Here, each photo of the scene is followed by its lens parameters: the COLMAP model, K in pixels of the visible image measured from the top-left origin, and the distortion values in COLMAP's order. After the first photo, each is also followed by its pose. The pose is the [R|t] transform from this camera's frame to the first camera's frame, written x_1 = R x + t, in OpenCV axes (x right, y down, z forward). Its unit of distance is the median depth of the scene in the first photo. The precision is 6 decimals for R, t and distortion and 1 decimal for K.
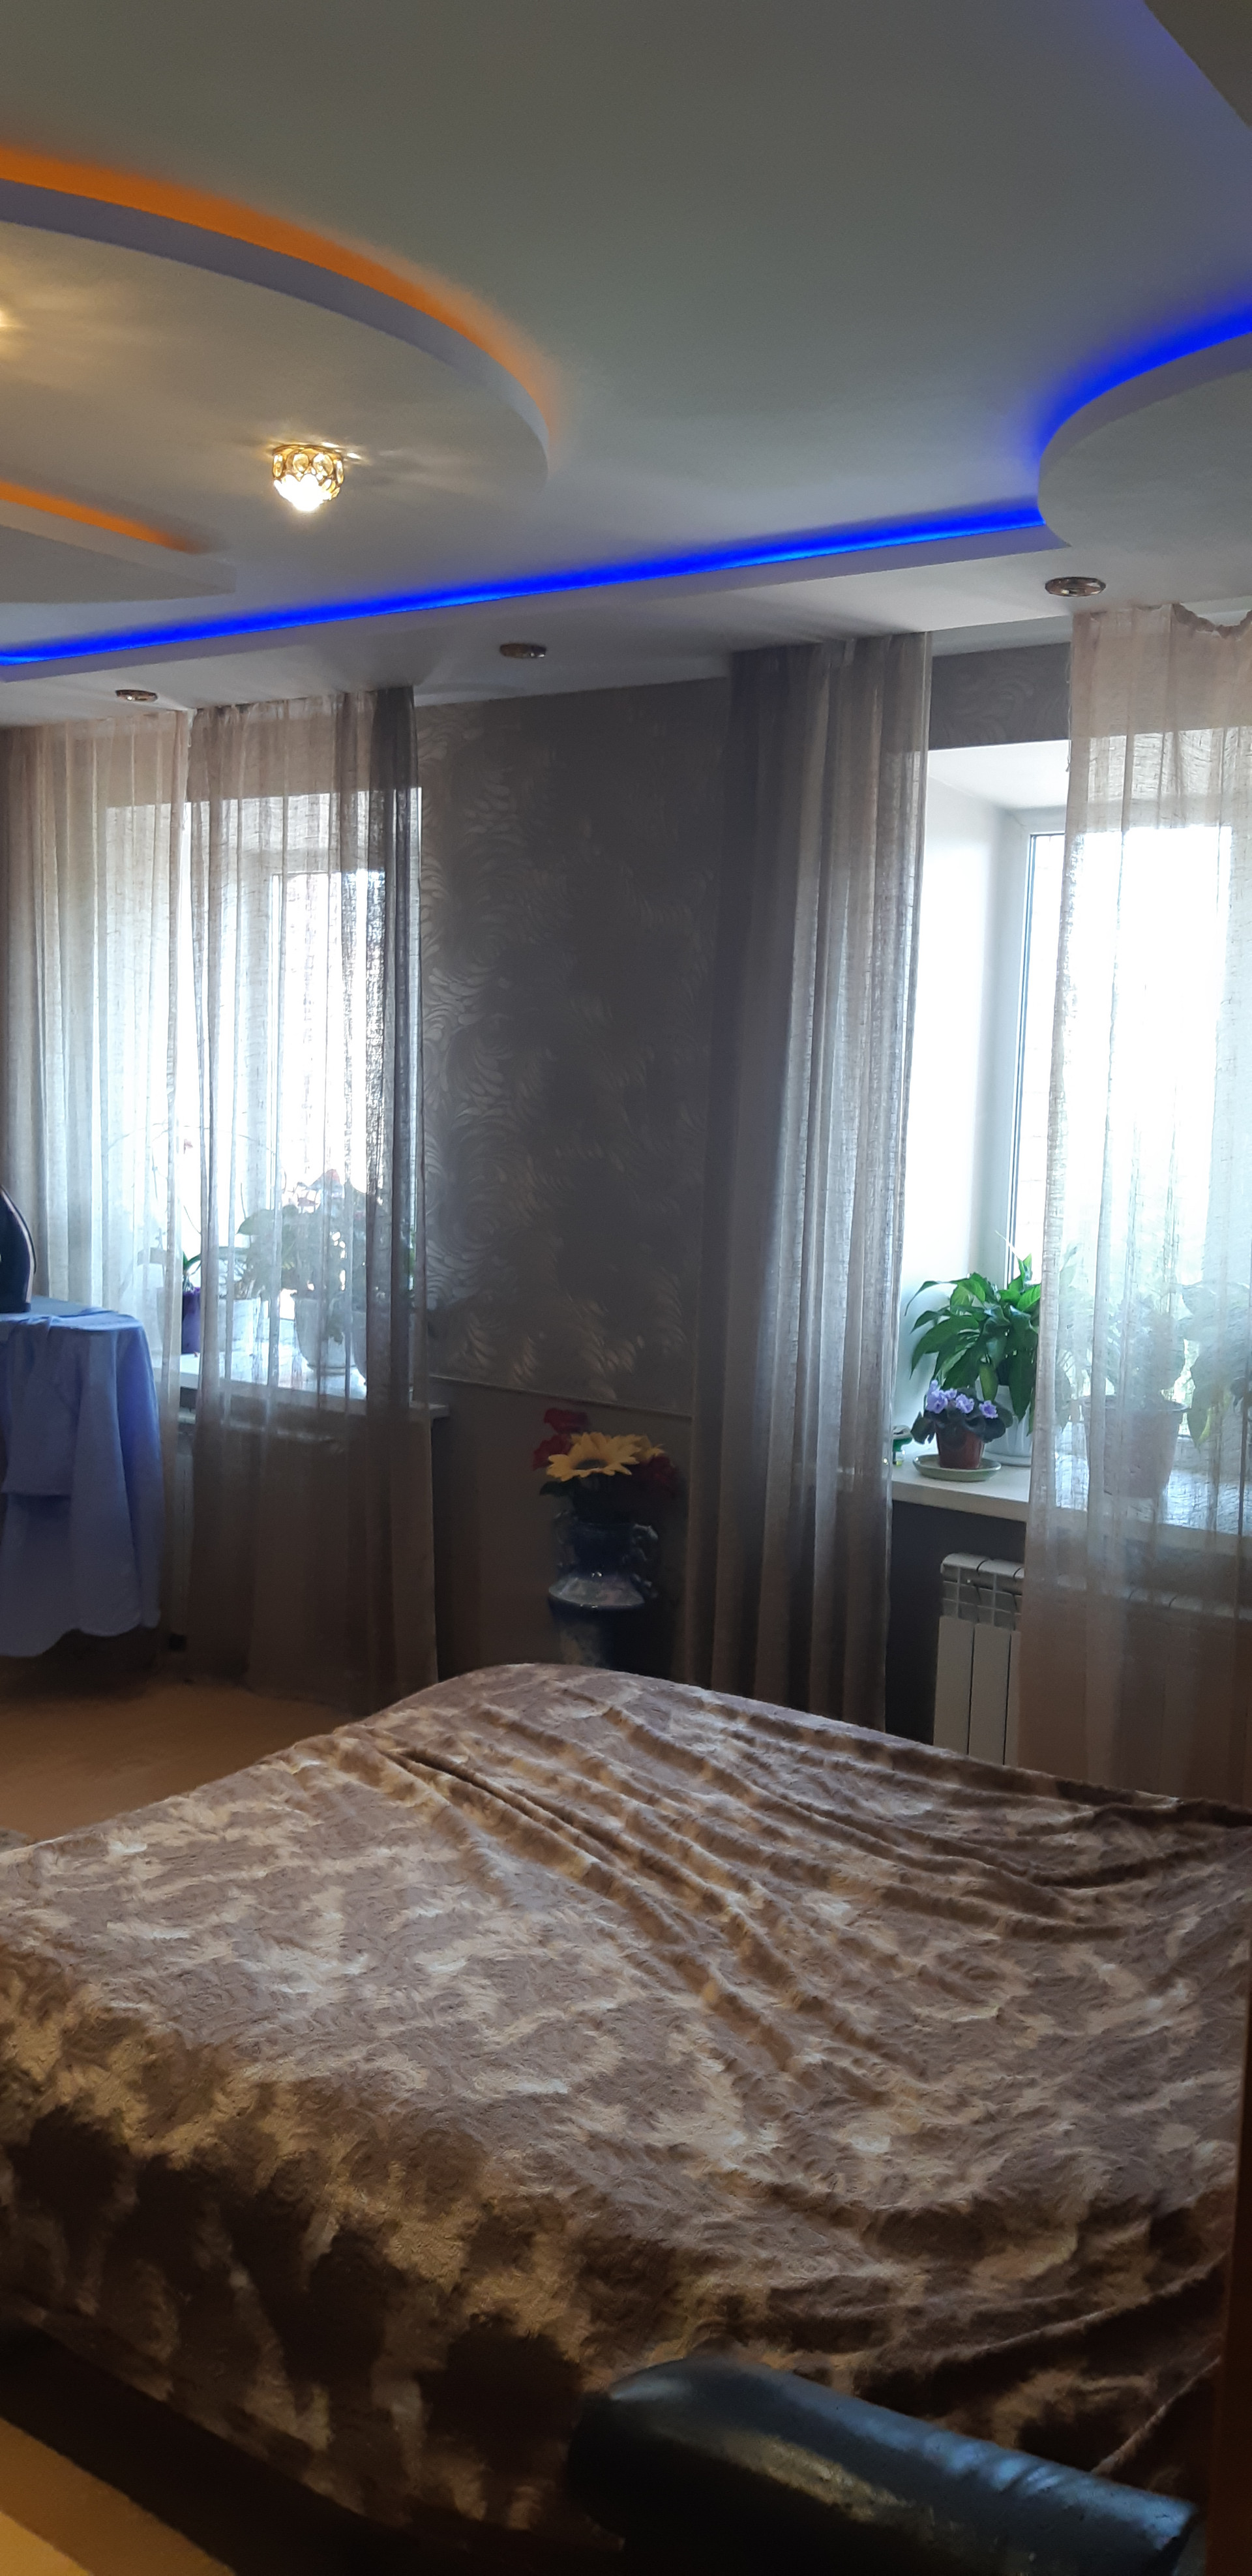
lens RADIAL K [[2023.8, 0, 652.7], [0, 2023.8, 1295.1], [0, 0, 1]] dist [0.144681, -0.219681]
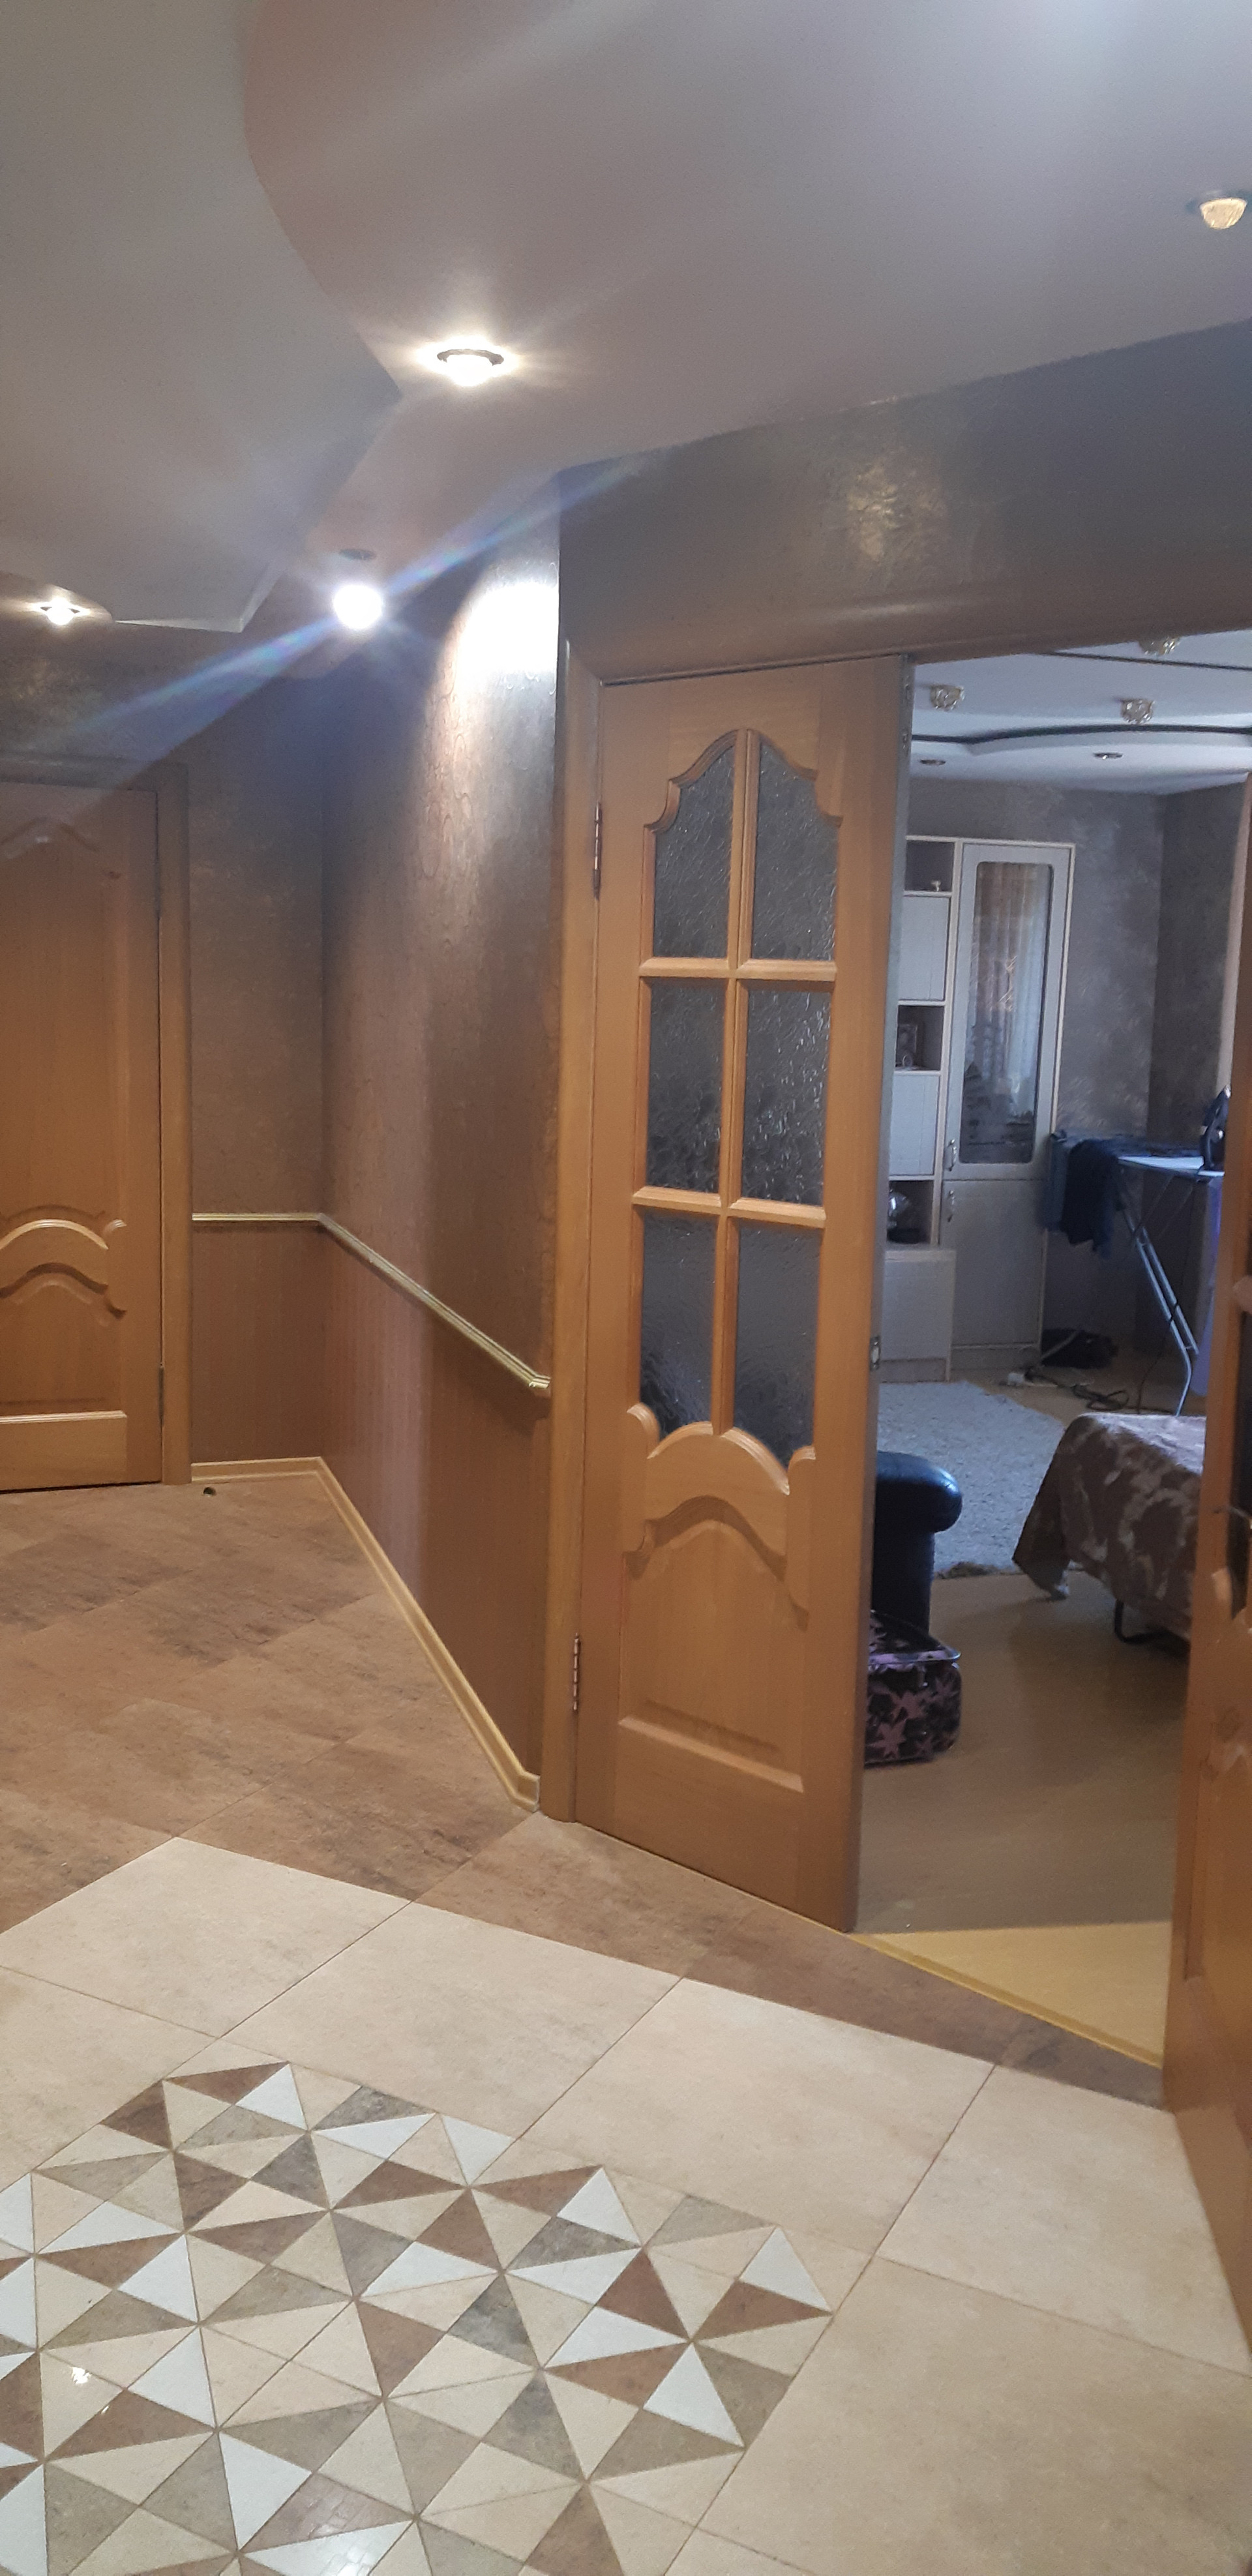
lens RADIAL K [[2028.0, 0, 626.0], [0, 2028.0, 1288.0], [0, 0, 1]] dist [0.141623, -0.204292]
pose [[0.798134, 0.079814, -0.597170, 0.477389], [-0.065926, 0.996804, 0.045114, 0.109666], [0.598862, 0.003362, 0.800845, -0.925503]]
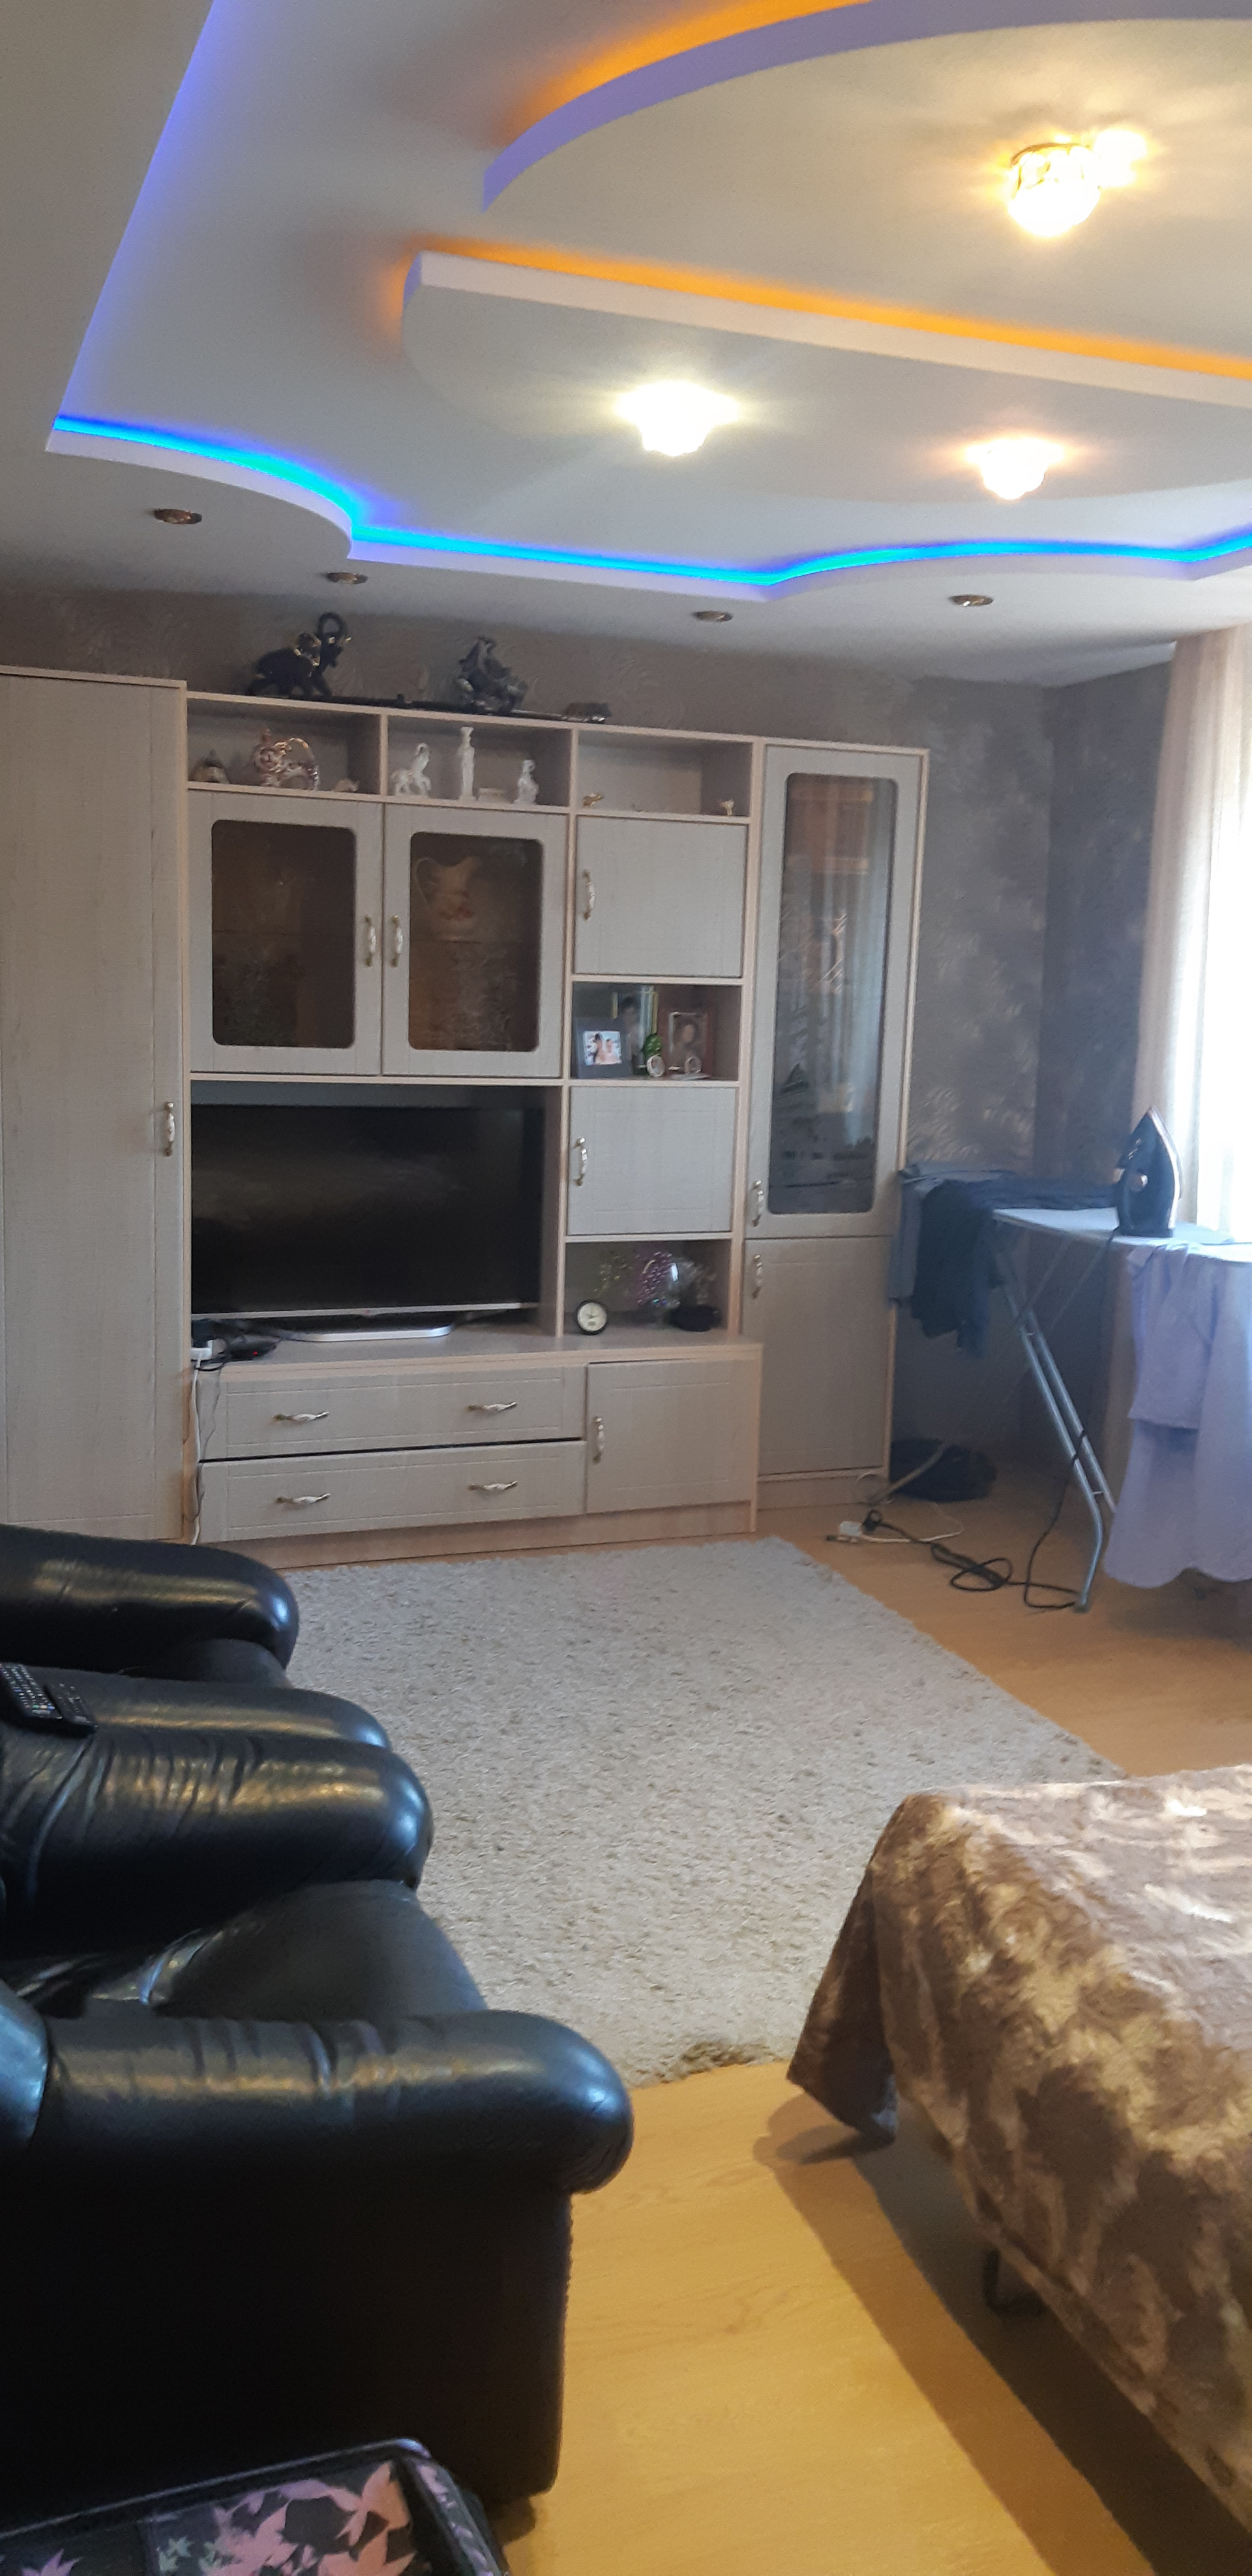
lens RADIAL K [[2023.8, 0, 652.7], [0, 2023.8, 1295.1], [0, 0, 1]] dist [0.144681, -0.219681]
pose [[0.836381, 0.077291, -0.542673, 0.037789], [-0.059790, 0.996966, 0.049844, 0.003394], [0.544878, -0.009243, 0.838464, 0.098373]]
